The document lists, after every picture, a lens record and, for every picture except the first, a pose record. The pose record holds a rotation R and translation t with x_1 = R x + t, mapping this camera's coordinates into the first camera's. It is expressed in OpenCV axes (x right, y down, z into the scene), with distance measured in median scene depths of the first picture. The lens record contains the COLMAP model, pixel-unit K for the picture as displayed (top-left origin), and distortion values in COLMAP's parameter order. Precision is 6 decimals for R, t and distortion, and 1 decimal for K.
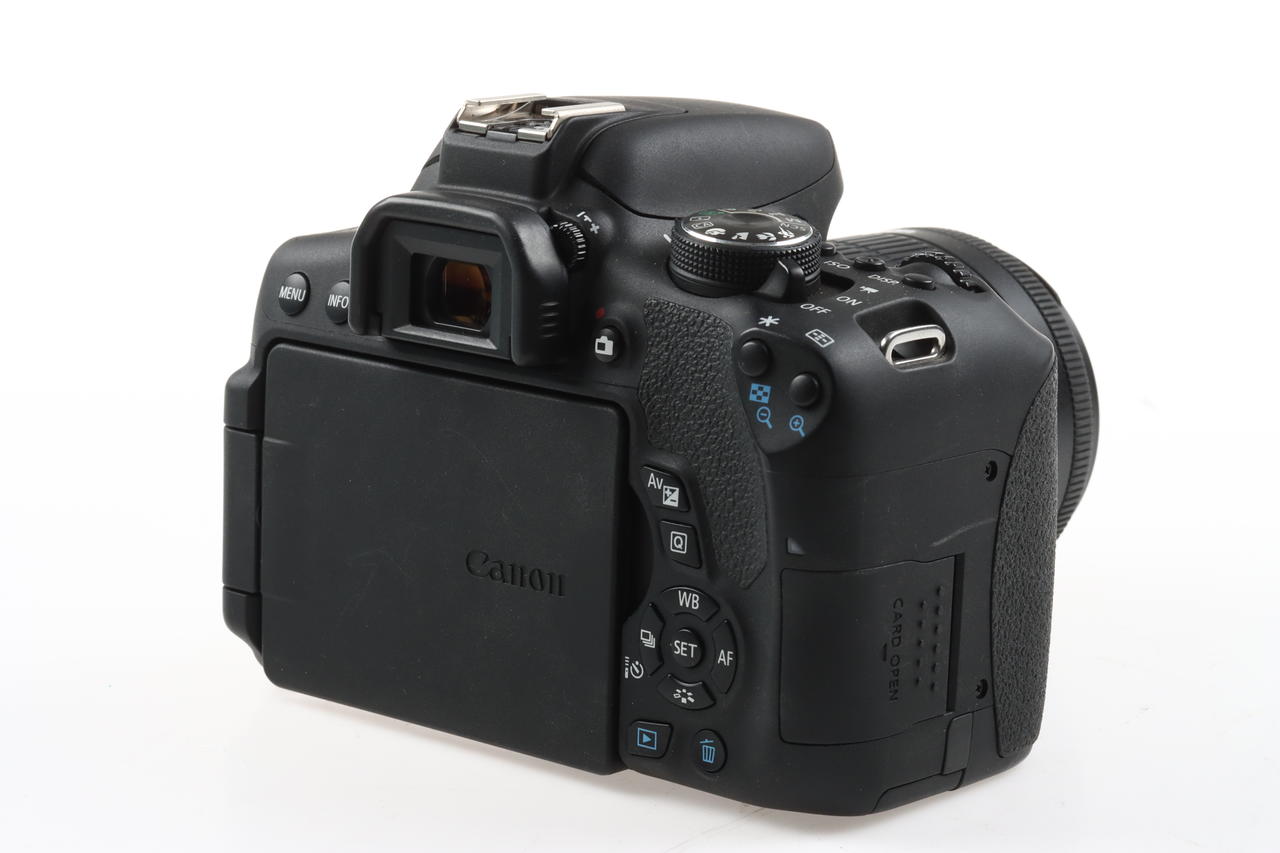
lens RADIAL K [[3777.5, 0, 640.0], [0, 3777.5, 423.9], [0, 0, 1]] dist [-0.018694, 0.000000]
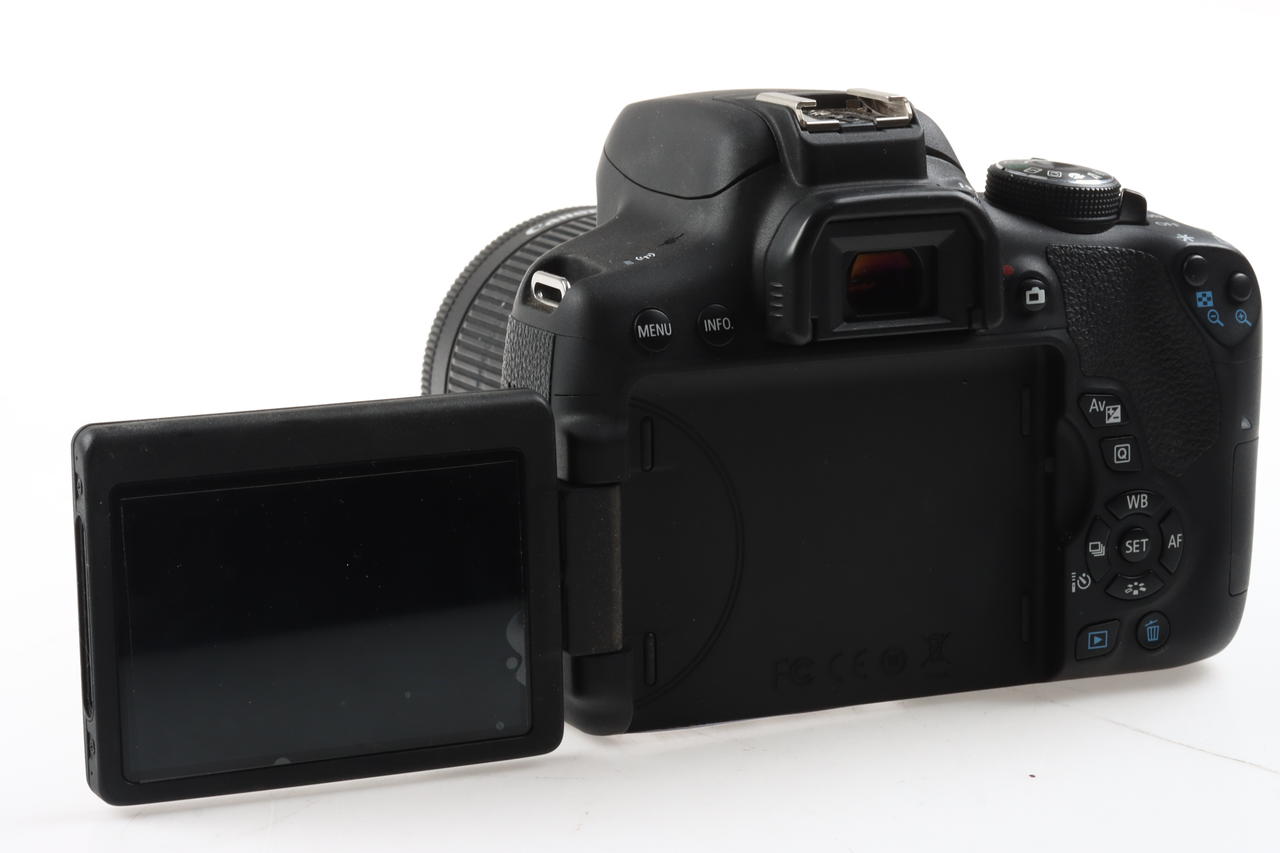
lens RADIAL K [[3777.5, 0, 640.0], [0, 3777.5, 429.2], [0, 0, 1]] dist [-0.018694, 0.000000]
pose [[0.474988, -0.205164, 0.855742, -1.004209], [0.200208, 0.972135, 0.121942, -0.139159], [-0.856915, 0.113405, 0.502828, 0.561072]]
